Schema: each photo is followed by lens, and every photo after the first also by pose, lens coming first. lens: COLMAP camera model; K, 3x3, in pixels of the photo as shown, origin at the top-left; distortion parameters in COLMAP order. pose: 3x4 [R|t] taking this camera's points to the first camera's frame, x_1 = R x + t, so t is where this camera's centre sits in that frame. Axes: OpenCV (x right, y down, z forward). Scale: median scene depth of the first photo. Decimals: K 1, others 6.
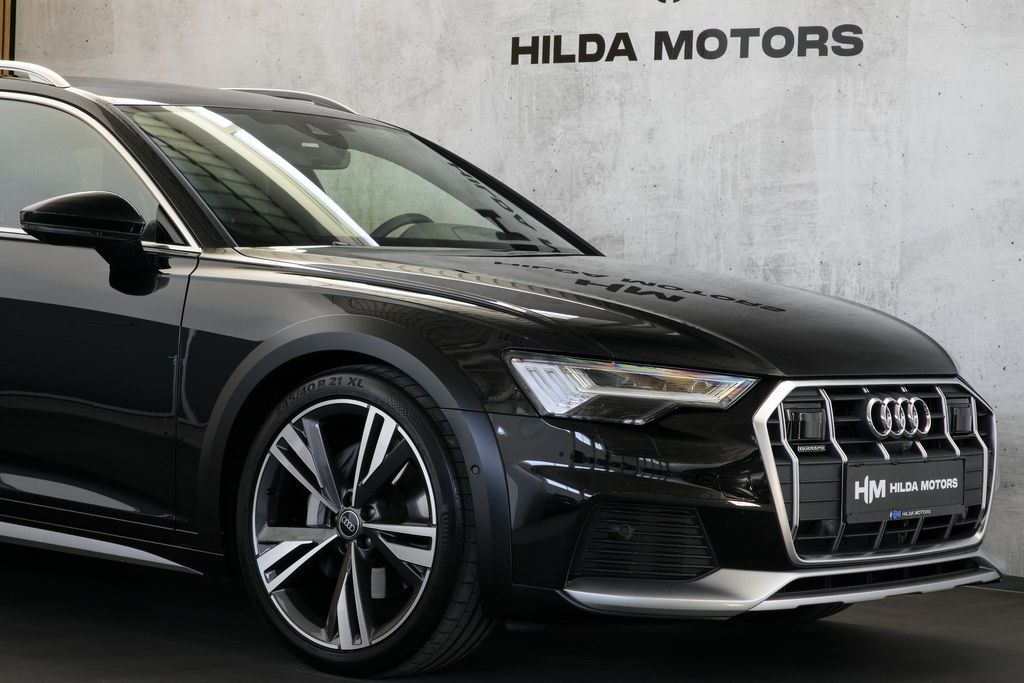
lens RADIAL K [[2699.0, 0, 512.6], [0, 2699.0, 340.6], [0, 0, 1]] dist [-0.144569, 0.000000]
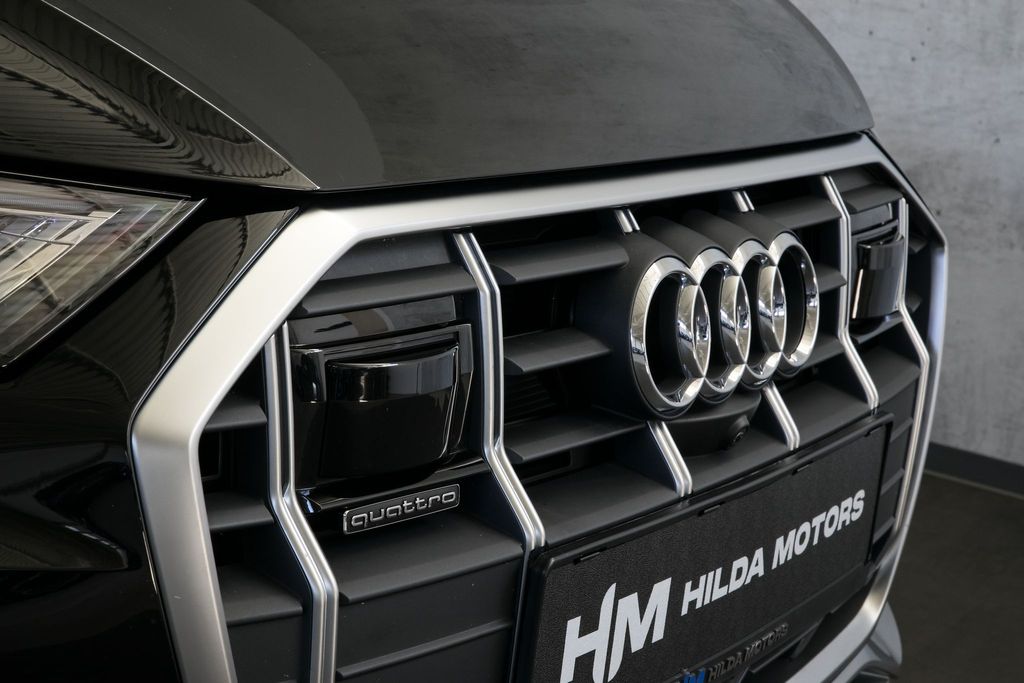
lens RADIAL K [[2246.1, 0, 511.7], [0, 2246.1, 341.5], [0, 0, 1]] dist [-0.346941, 0.000000]
pose [[0.983237, 0.064351, 0.170600, 0.083938], [-0.099855, 0.972907, 0.208520, -0.014924], [-0.152559, -0.222060, 0.963024, 0.793641]]
